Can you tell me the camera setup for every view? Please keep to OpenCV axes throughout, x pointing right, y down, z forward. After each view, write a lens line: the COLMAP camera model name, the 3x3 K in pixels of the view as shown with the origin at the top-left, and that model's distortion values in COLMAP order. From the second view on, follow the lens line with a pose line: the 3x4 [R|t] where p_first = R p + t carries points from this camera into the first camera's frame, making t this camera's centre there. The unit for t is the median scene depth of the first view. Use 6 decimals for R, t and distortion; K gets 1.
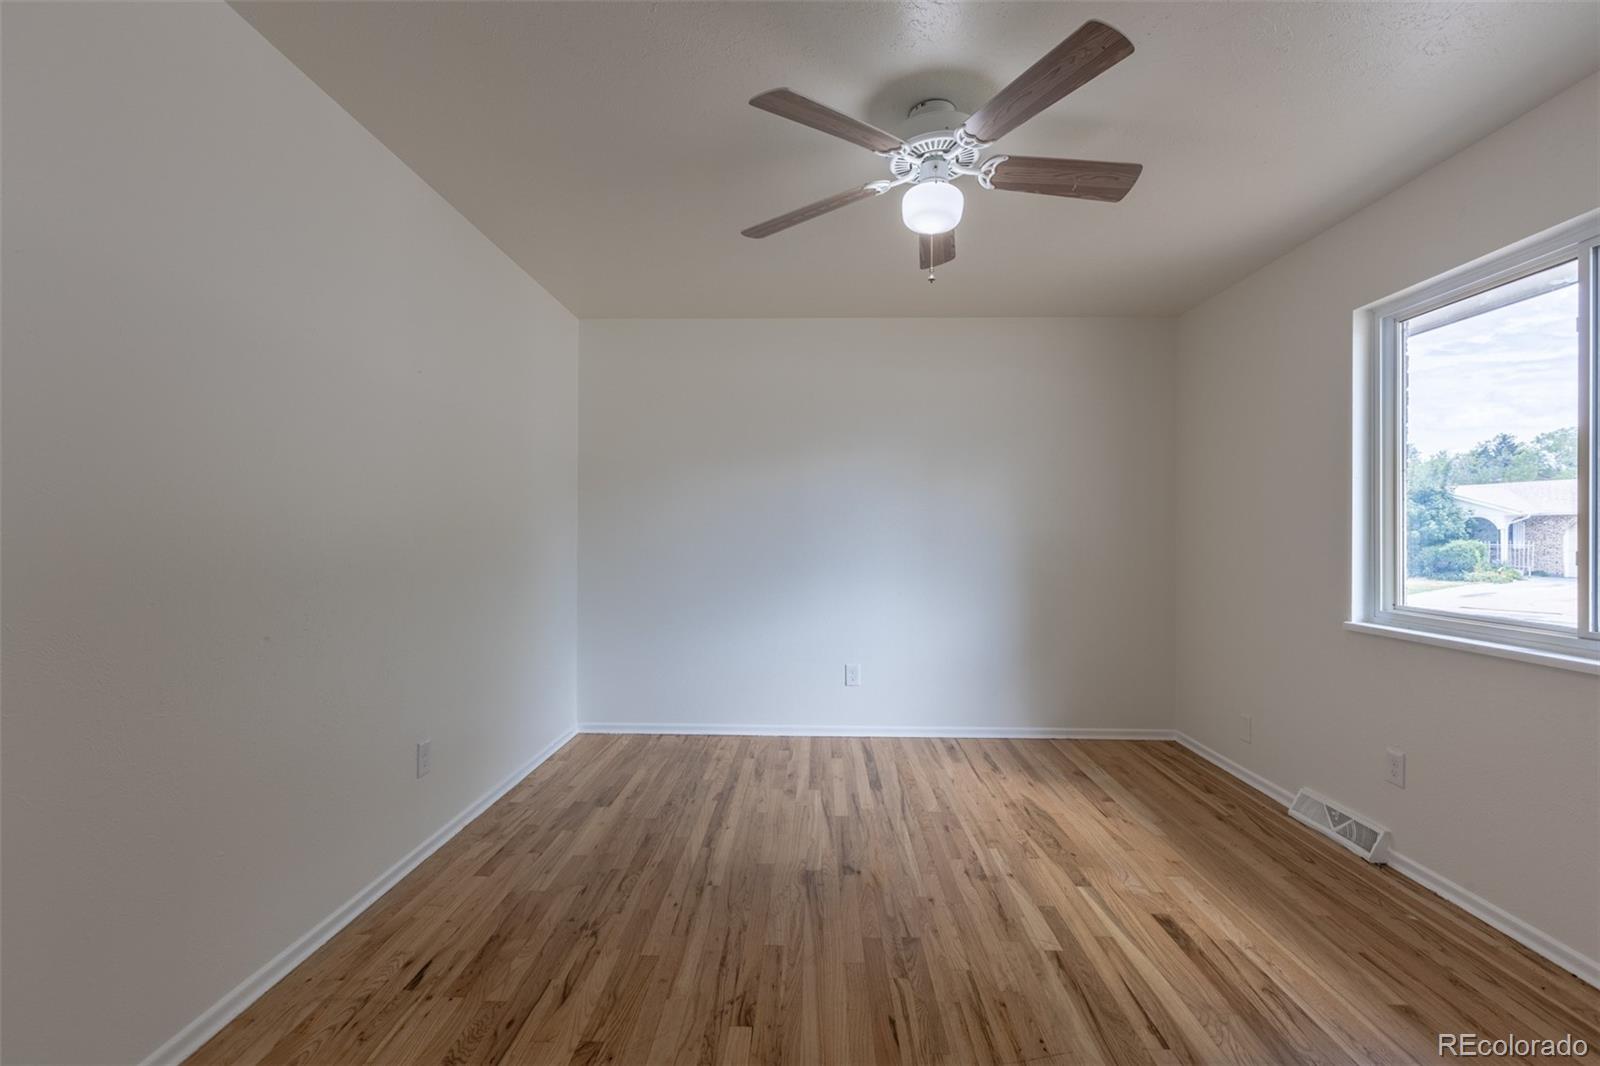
lens RADIAL K [[714.4, 0, 787.5], [0, 714.4, 533.3], [0, 0, 1]] dist [0.003975, 0.000200]
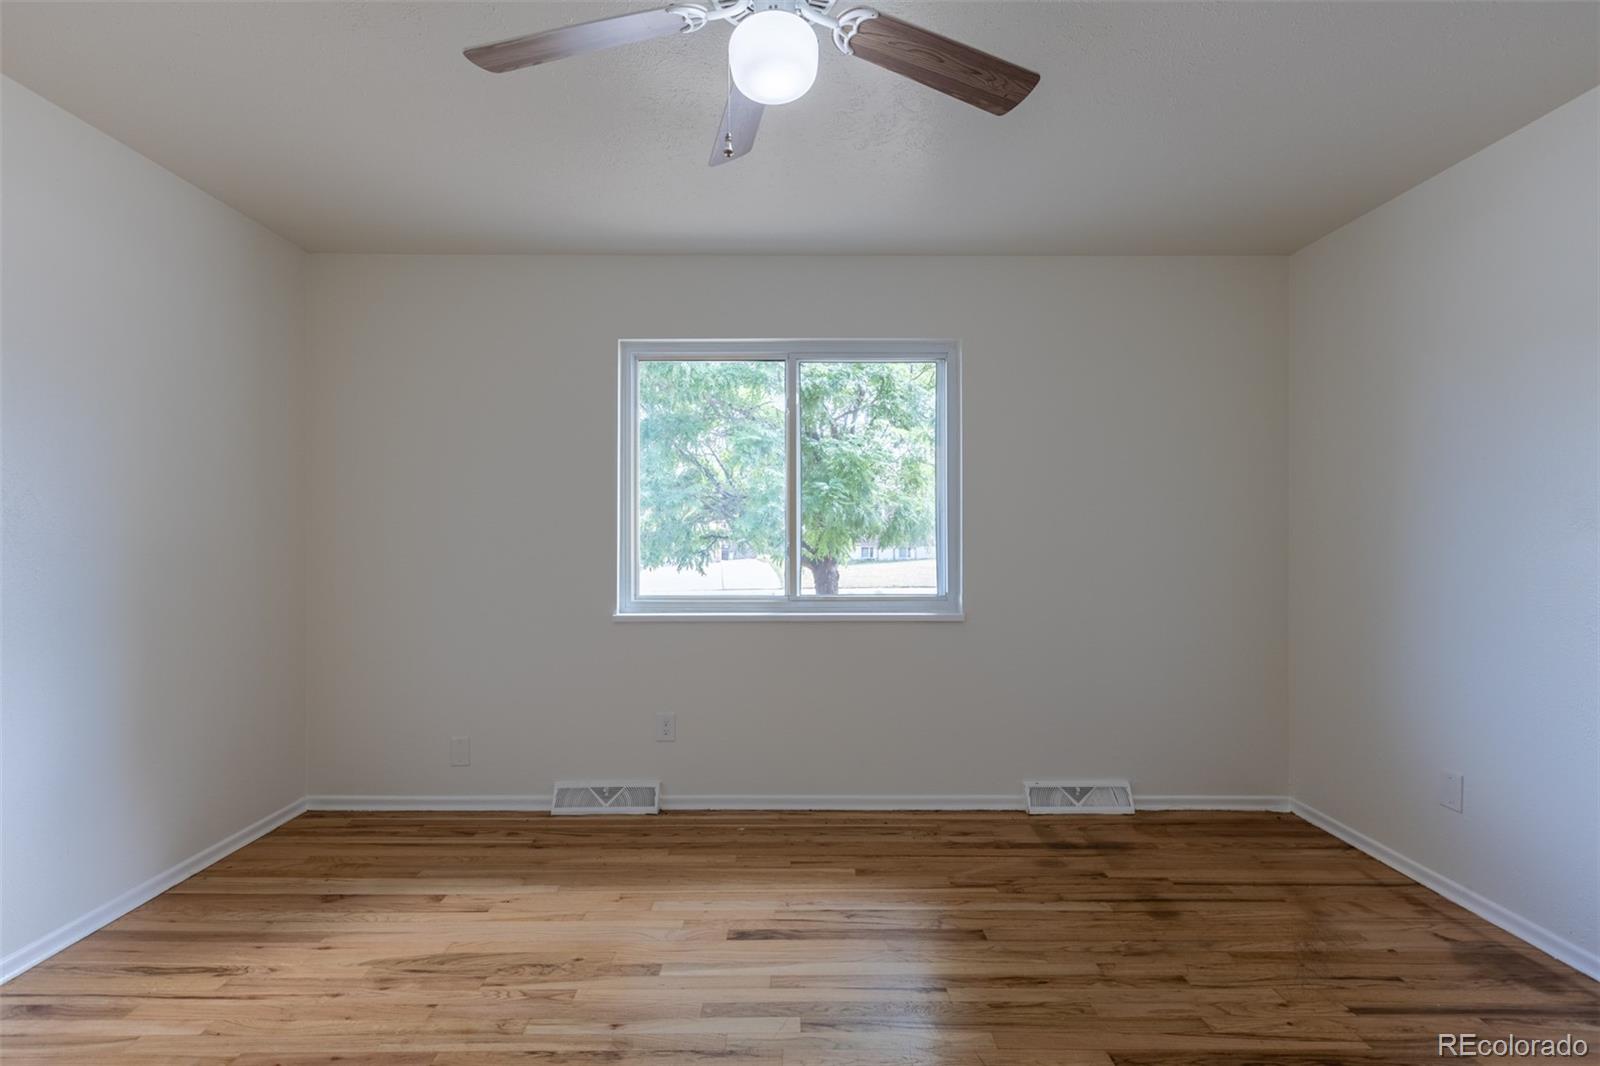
lens RADIAL K [[720.5, 0, 802.8], [0, 720.5, 533.4], [0, 0, 1]] dist [0.000782, -0.000573]
pose [[-0.047262, -0.002249, 0.998880, -0.397287], [-0.000384, 0.999997, 0.002233, -0.007122], [-0.998882, -0.000278, -0.047263, 0.838095]]
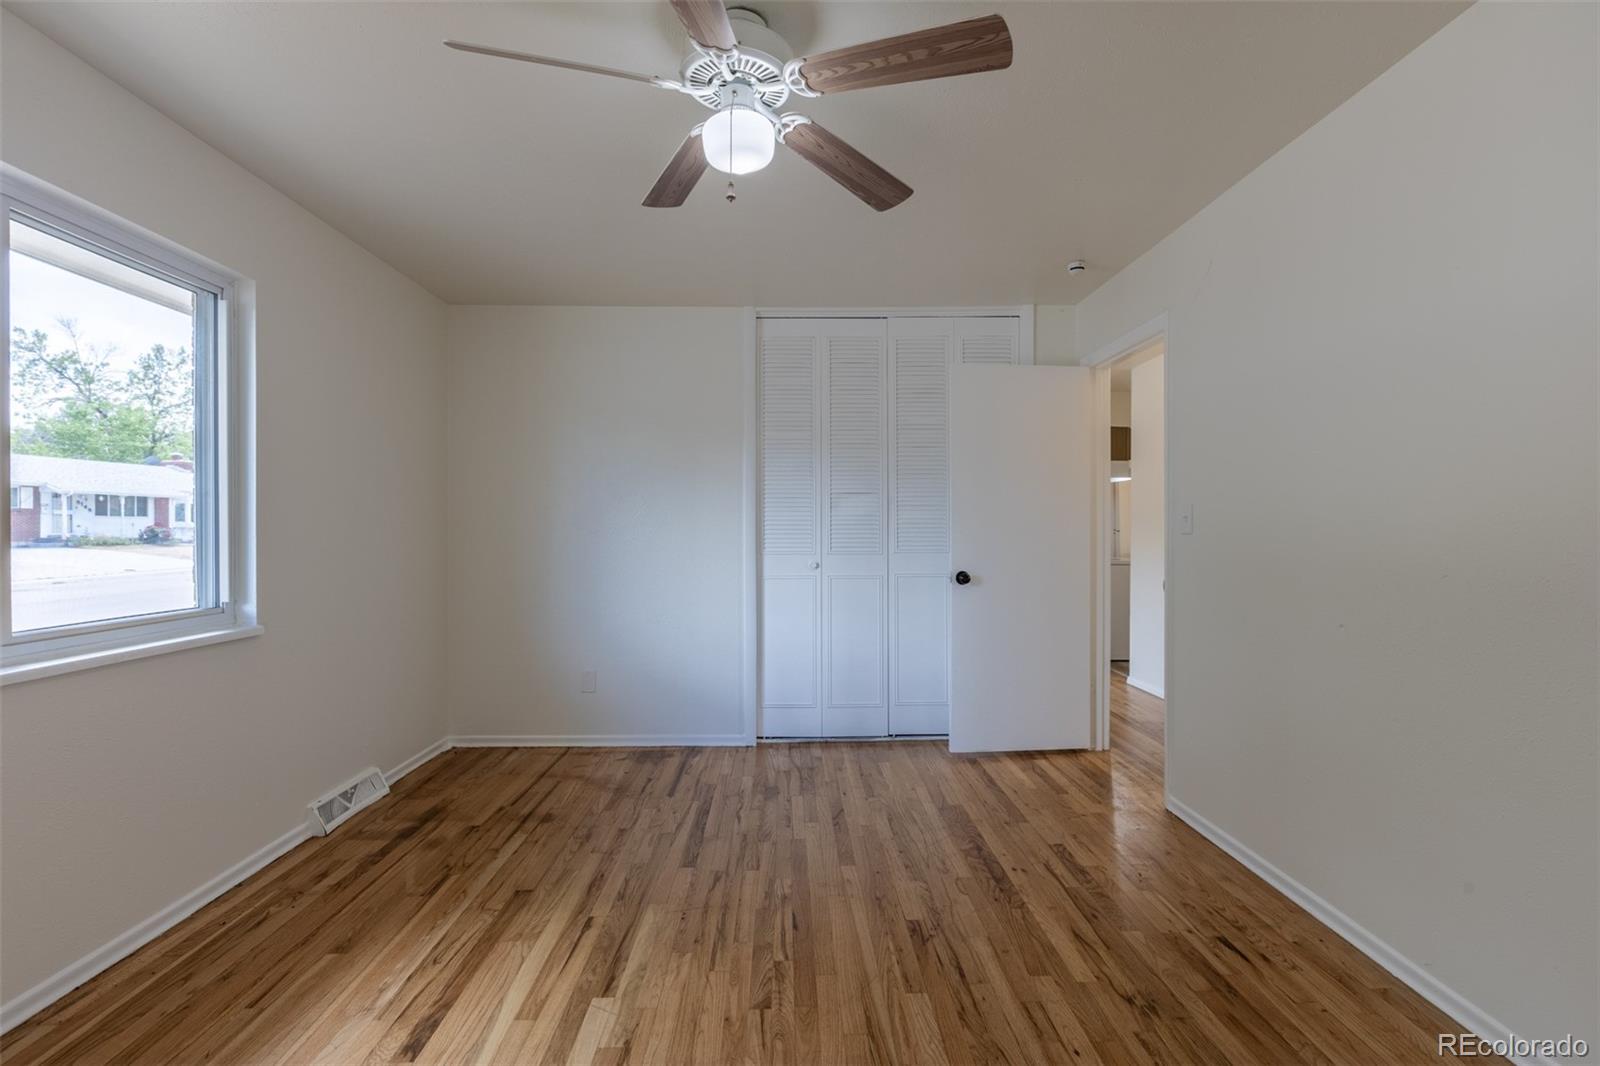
lens RADIAL K [[718.0, 0, 796.8], [0, 718.0, 534.5], [0, 0, 1]] dist [0.003640, -0.001163]
pose [[-0.998227, -0.005451, -0.059268, 0.152191], [-0.005814, 0.999965, 0.005964, -0.000277], [0.059233, 0.006298, -0.998224, 1.539149]]
